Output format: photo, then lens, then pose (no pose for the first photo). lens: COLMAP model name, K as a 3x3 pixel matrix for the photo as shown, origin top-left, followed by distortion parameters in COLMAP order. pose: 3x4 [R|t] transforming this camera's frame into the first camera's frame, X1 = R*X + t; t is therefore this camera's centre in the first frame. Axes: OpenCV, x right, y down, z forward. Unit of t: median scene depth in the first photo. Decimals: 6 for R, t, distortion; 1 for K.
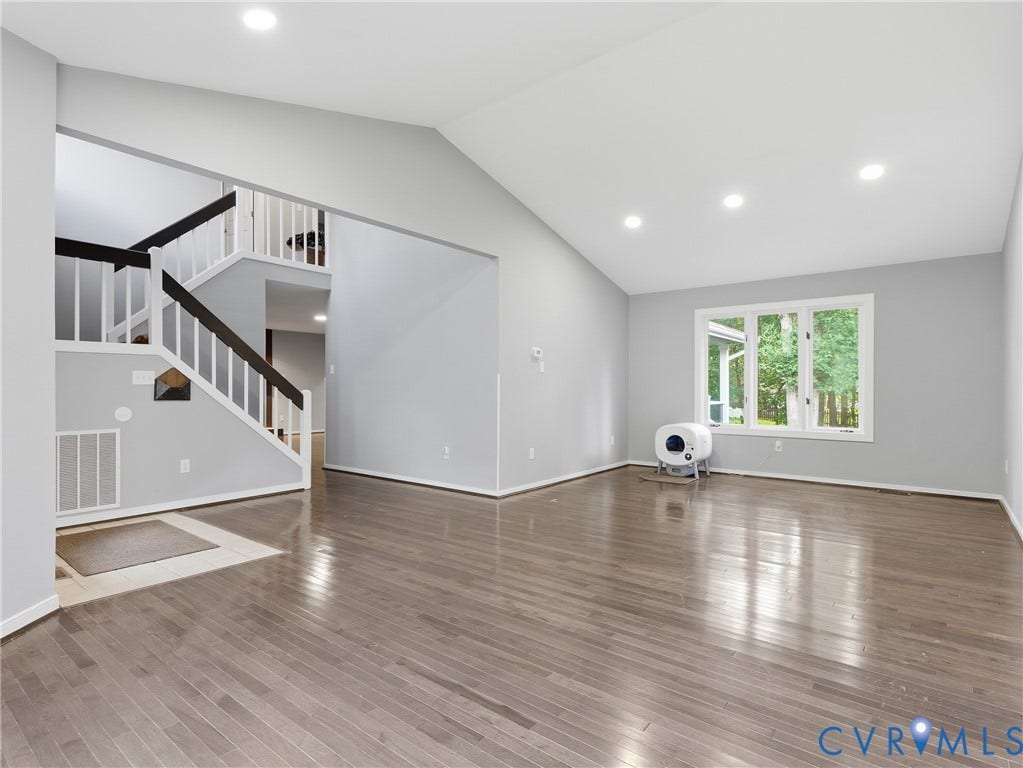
lens RADIAL K [[538.7, 0, 505.5], [0, 538.7, 386.3], [0, 0, 1]] dist [0.010966, -0.003431]
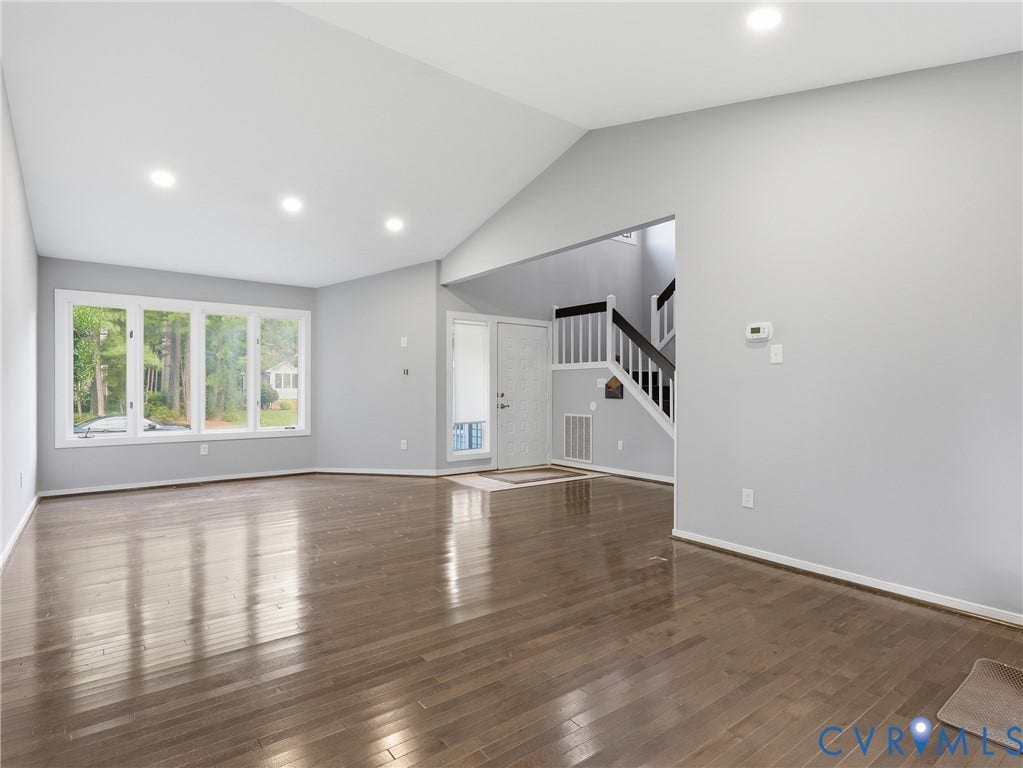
lens RADIAL K [[538.7, 0, 507.0], [0, 538.7, 389.5], [0, 0, 1]] dist [0.010966, -0.003431]
pose [[-0.241769, -0.001016, -0.970333, 0.871726], [-0.000348, 0.999999, -0.000960, 0.003891], [0.970334, 0.000106, -0.241769, 1.089380]]
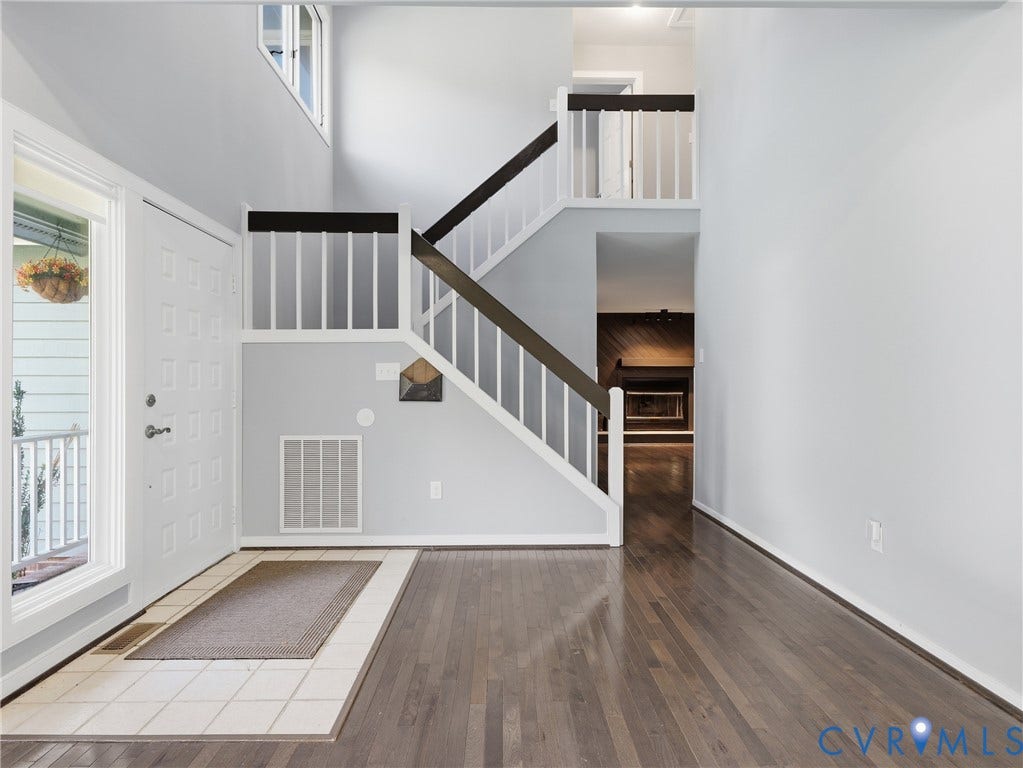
lens RADIAL K [[538.7, 0, 516.0], [0, 538.7, 377.0], [0, 0, 1]] dist [0.010966, -0.003431]
pose [[0.639223, -0.003535, -0.769014, 0.051524], [-0.000887, 0.999985, -0.005334, -0.004243], [0.769021, 0.004092, 0.639210, 0.630561]]
